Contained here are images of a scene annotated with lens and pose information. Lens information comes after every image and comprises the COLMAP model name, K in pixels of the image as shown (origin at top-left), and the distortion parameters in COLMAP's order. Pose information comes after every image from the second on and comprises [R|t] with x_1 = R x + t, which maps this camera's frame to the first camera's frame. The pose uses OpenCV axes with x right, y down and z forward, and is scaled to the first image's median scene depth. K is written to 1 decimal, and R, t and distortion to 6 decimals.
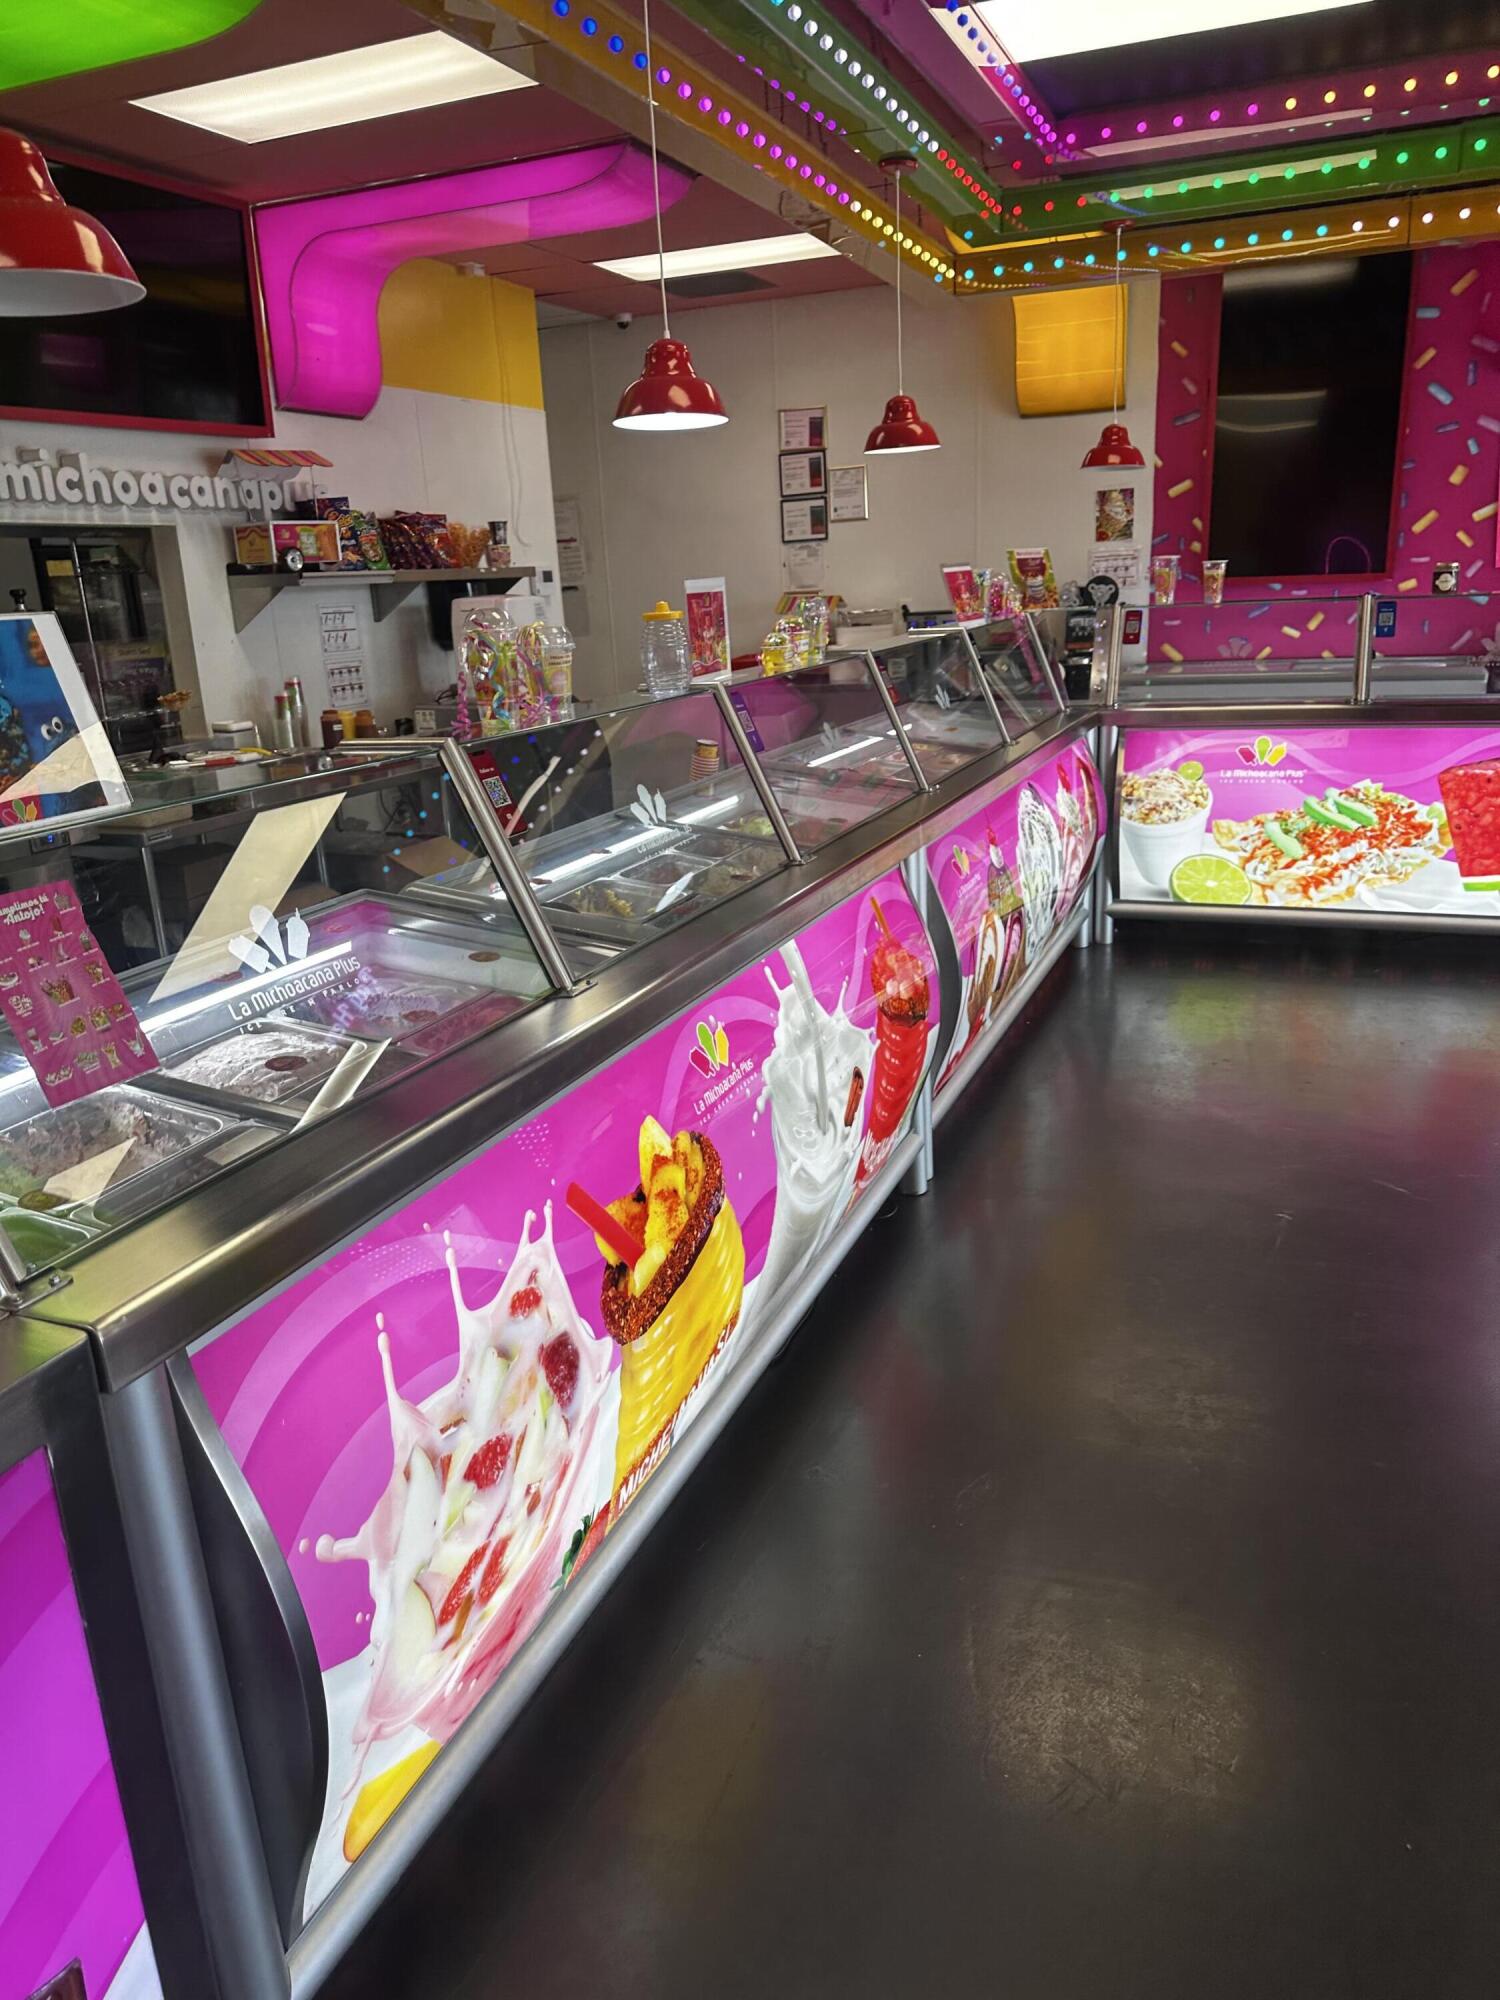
lens RADIAL K [[1425.5, 0, 752.6], [0, 1425.5, 1010.3], [0, 0, 1]] dist [0.059689, -0.073695]
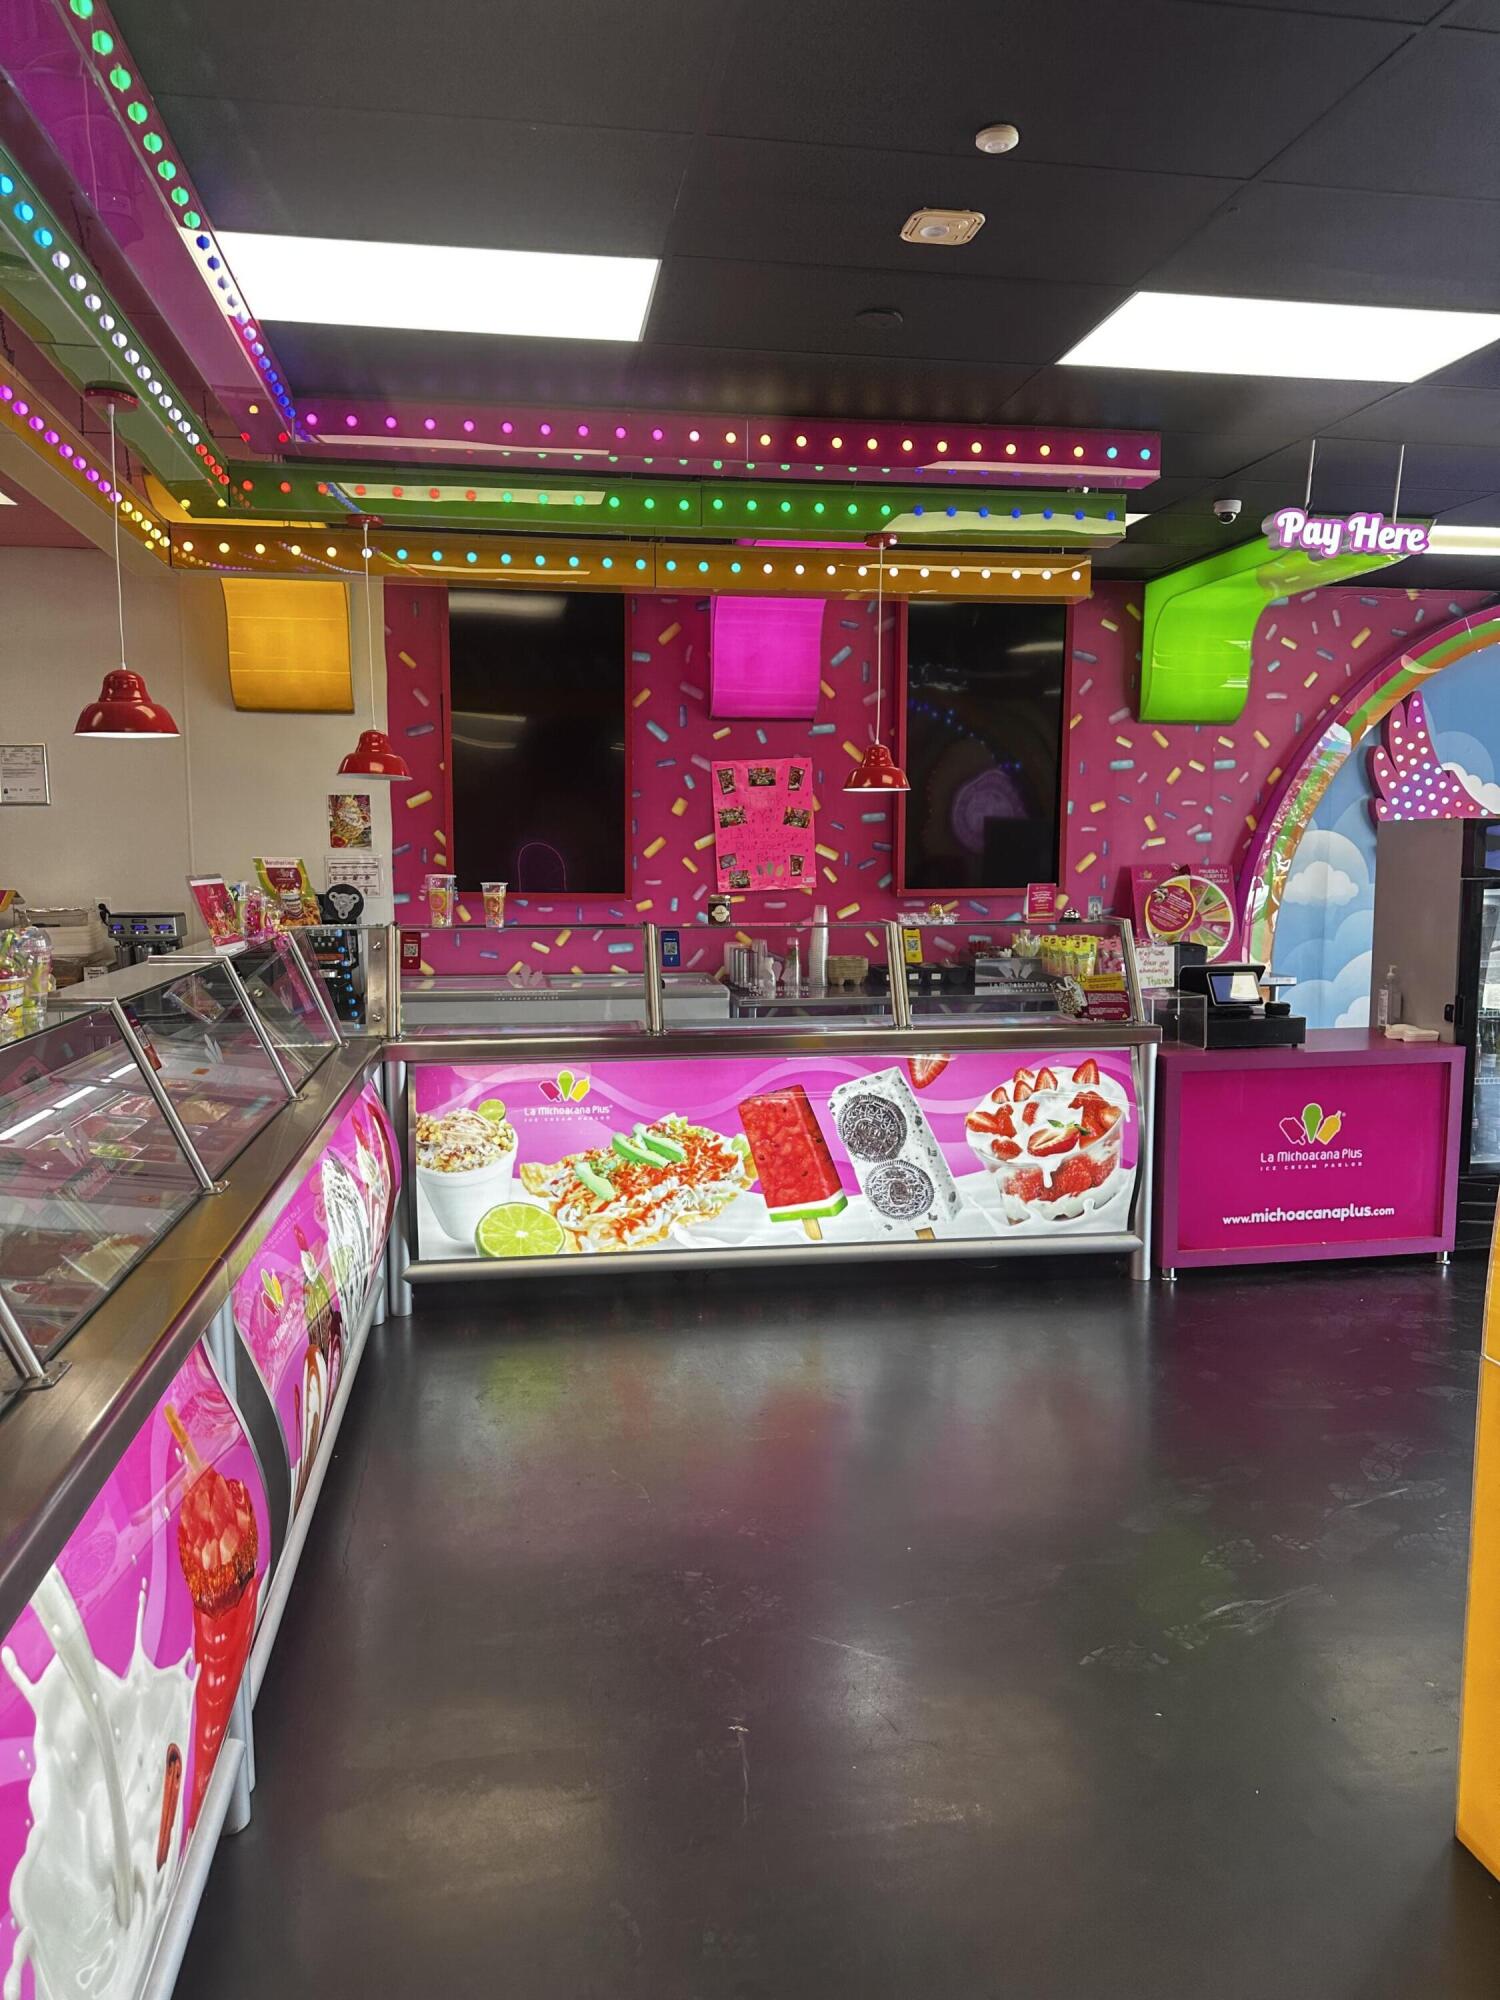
lens RADIAL K [[1425.5, 0, 742.1], [0, 1425.5, 1023.6], [0, 0, 1]] dist [0.059689, -0.073695]
pose [[0.858267, -0.015894, 0.512957, -0.011875], [0.110514, 0.981794, -0.154488, -0.065726], [-0.501162, 0.189280, 0.844399, 0.169133]]
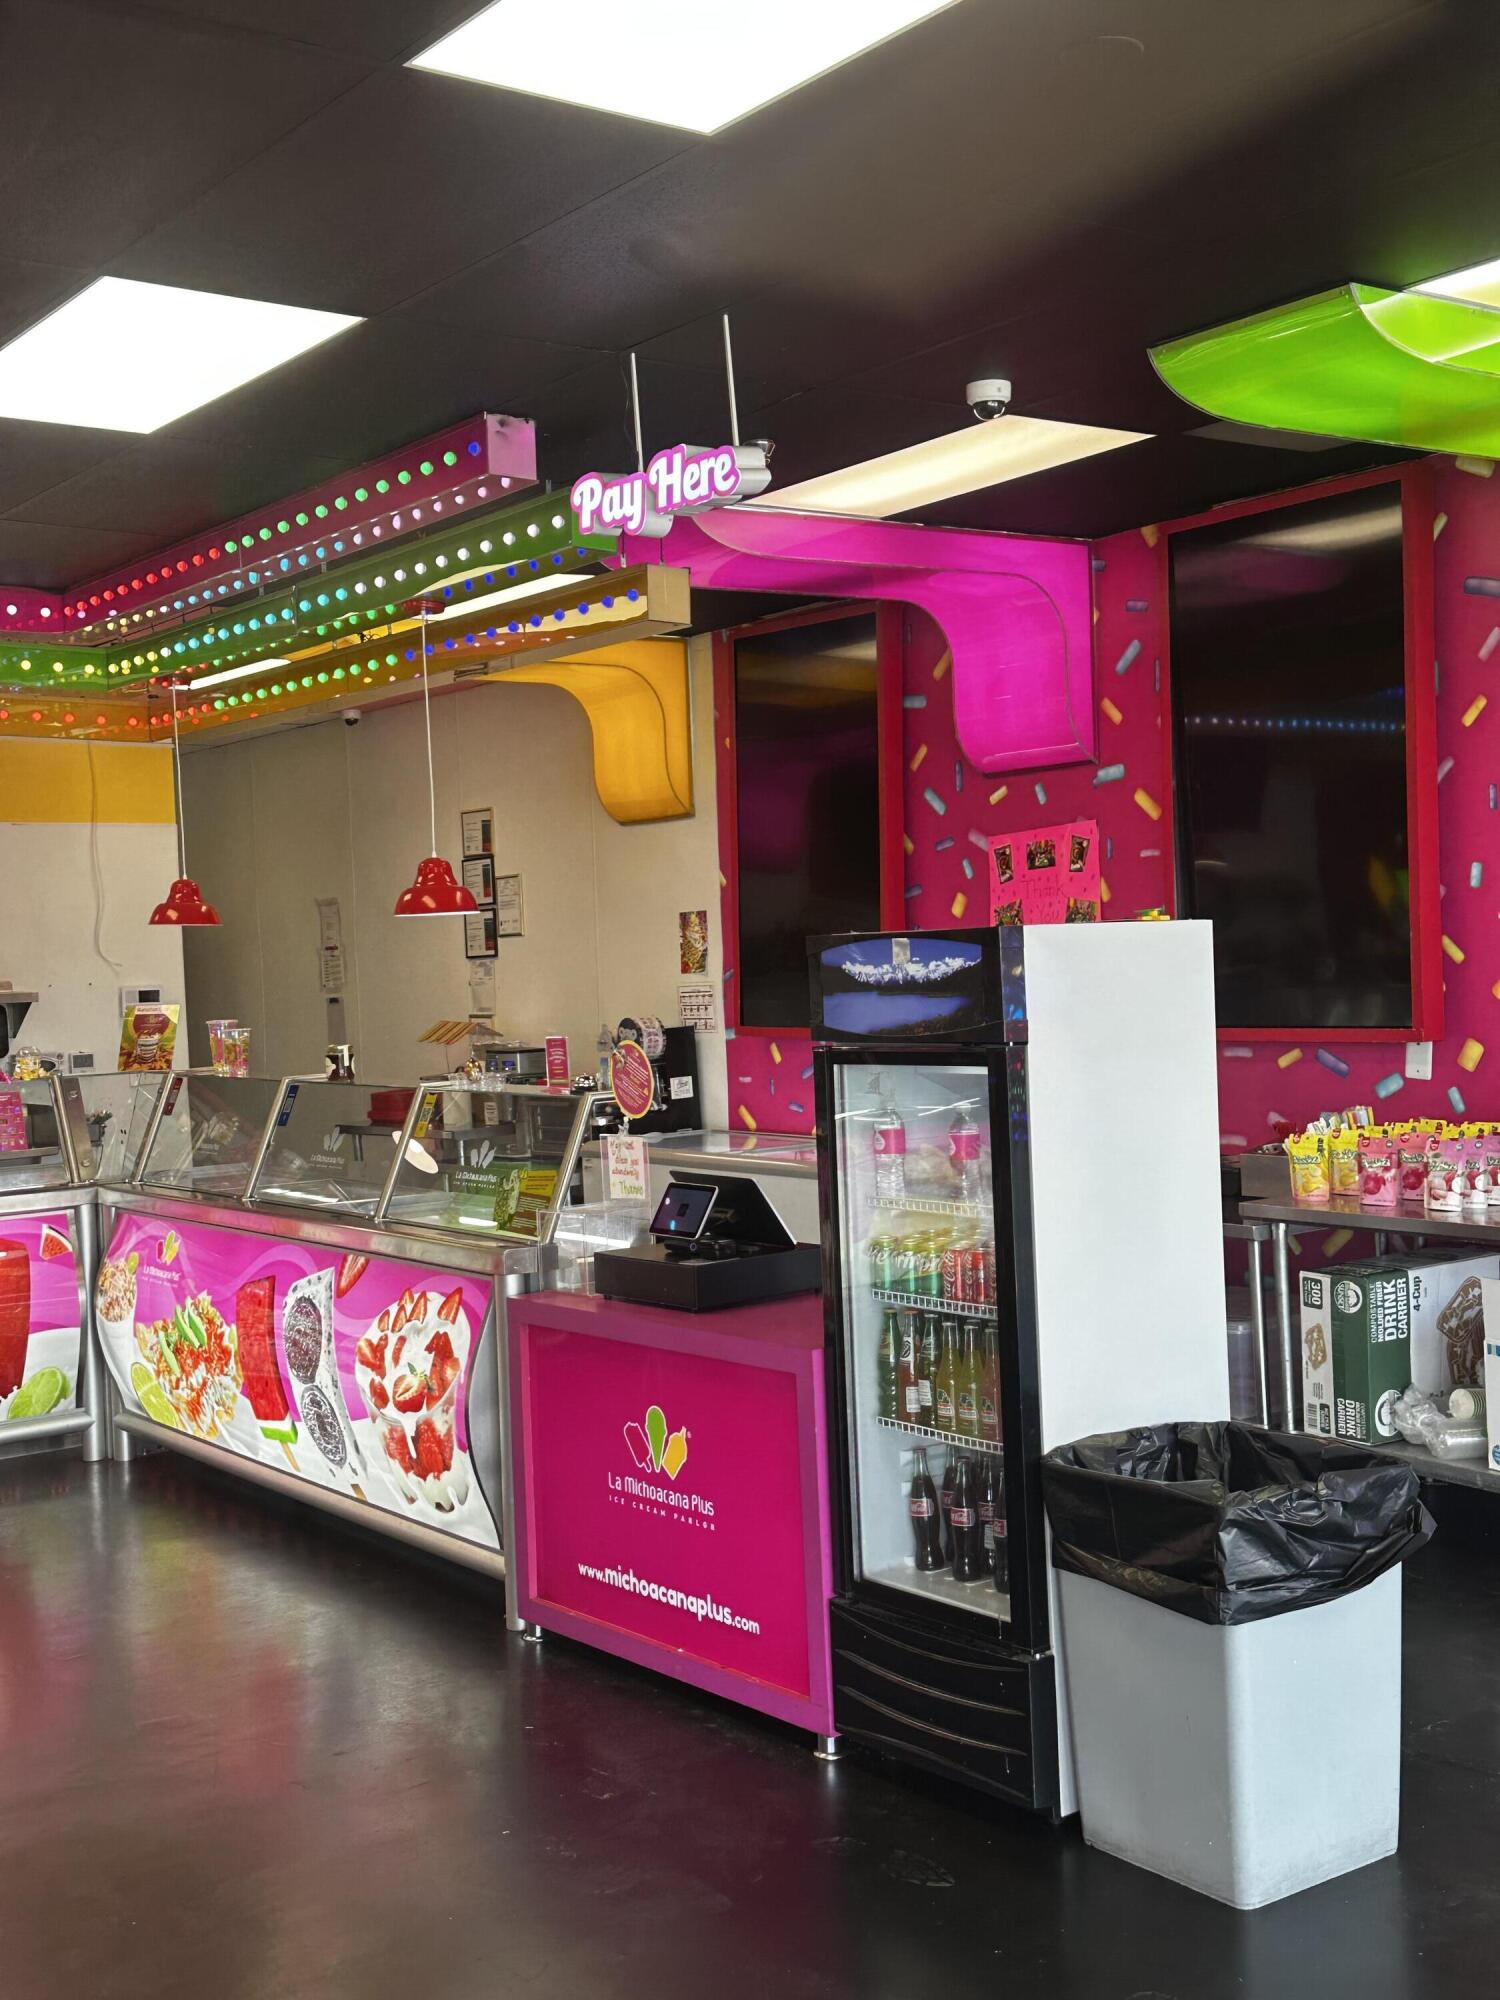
lens RADIAL K [[2293.7, 0, 738.0], [0, 2293.7, 1018.6], [0, 0, 1]] dist [0.088547, 0.000000]
pose [[0.847277, 0.030199, -0.530292, 1.351801], [-0.157346, 0.967840, -0.196285, -0.094320], [0.507310, 0.249747, 0.824780, 0.002210]]
